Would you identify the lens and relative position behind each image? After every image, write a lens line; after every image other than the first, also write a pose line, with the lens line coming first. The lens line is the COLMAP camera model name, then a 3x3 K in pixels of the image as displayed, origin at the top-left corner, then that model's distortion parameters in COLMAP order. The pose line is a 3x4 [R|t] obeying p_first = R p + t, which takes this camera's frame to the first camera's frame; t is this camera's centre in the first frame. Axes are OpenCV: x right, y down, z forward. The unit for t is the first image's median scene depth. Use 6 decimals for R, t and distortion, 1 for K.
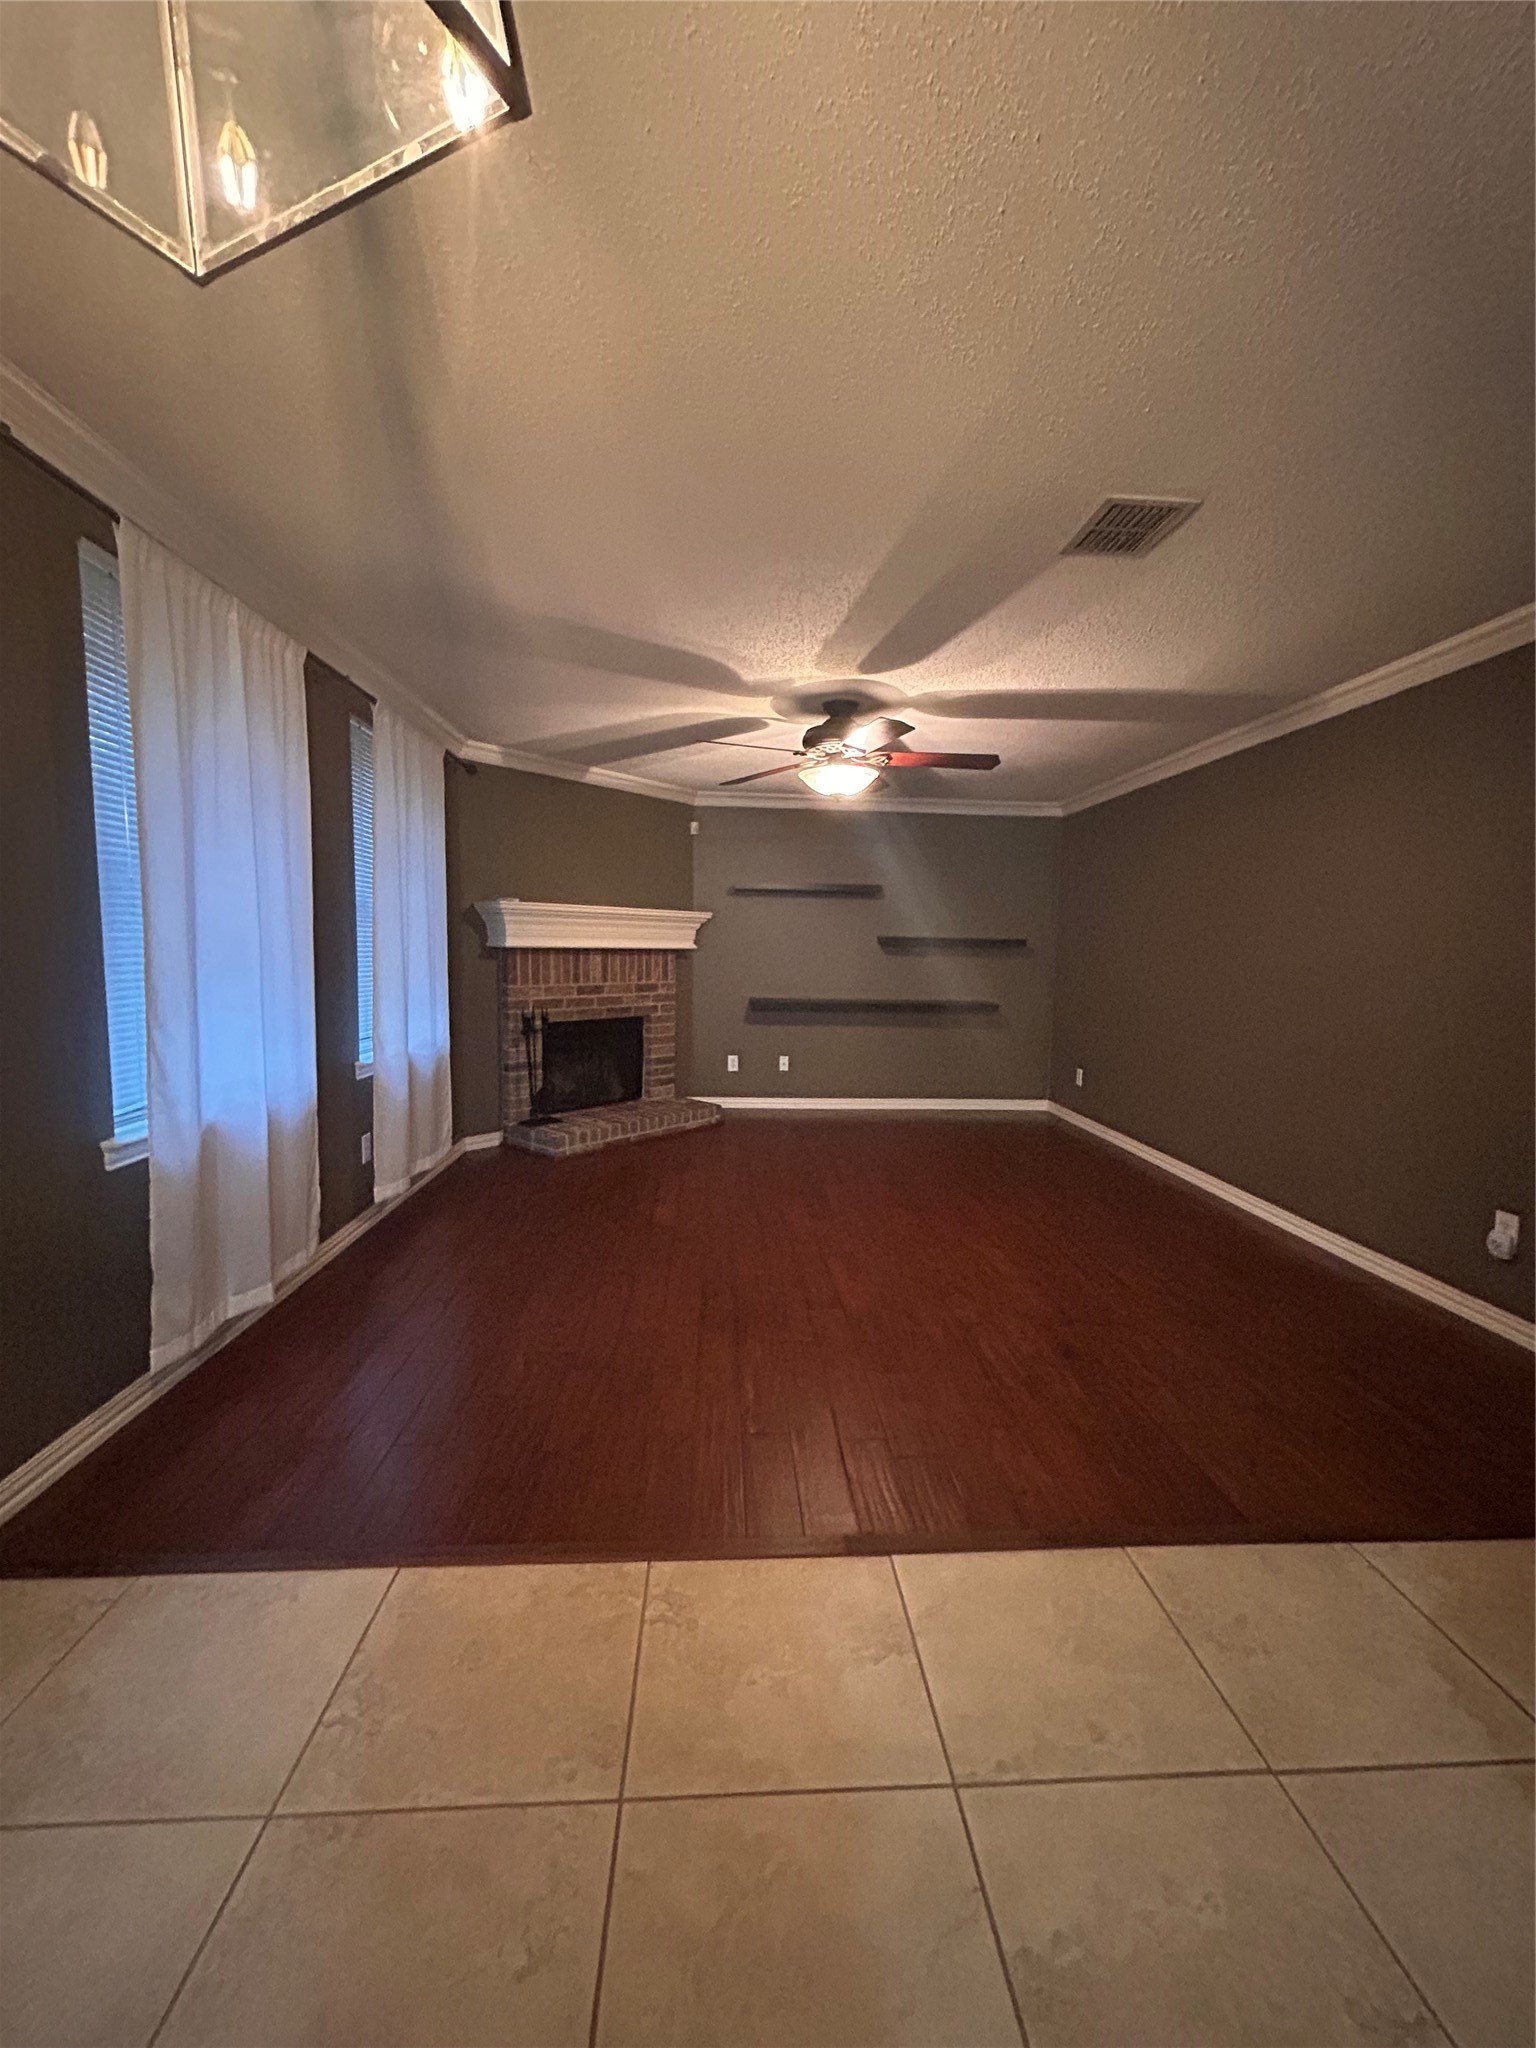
lens RADIAL K [[823.3, 0, 764.1], [0, 823.3, 1023.5], [0, 0, 1]] dist [-0.001422, 0.000281]
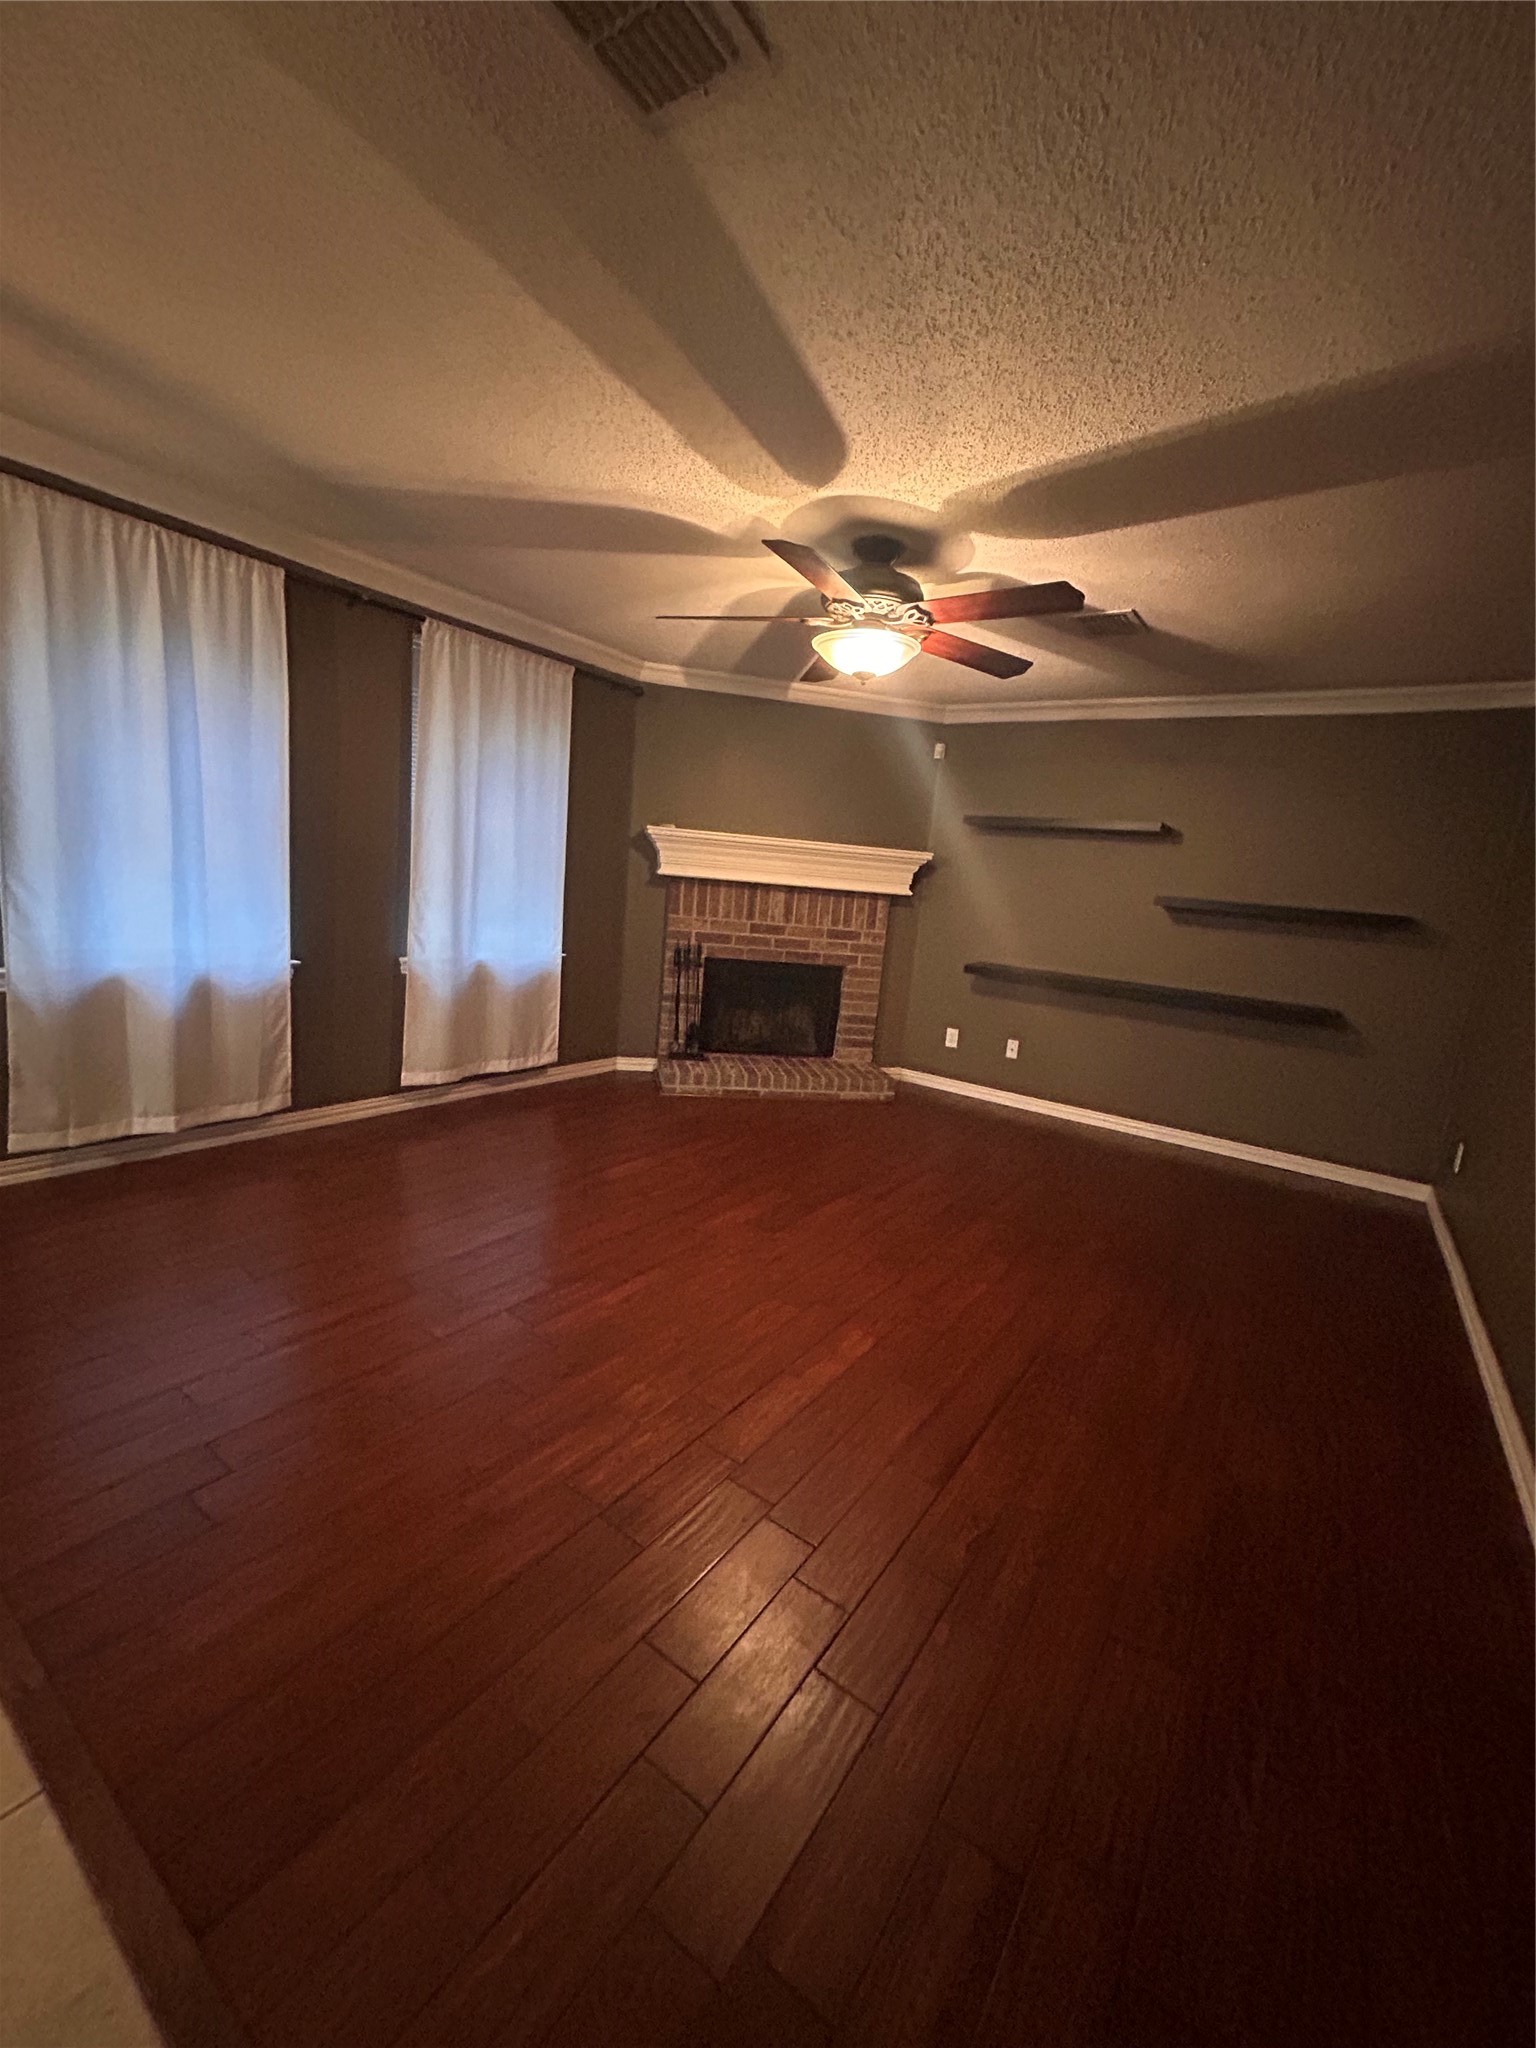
lens RADIAL K [[823.3, 0, 769.4], [0, 823.3, 1027.7], [0, 0, 1]] dist [-0.001422, 0.000281]
pose [[0.788449, 0.159933, -0.593945, 0.355124], [-0.130653, 0.987116, 0.092364, -0.016995], [0.601065, 0.004777, 0.799186, 0.253552]]
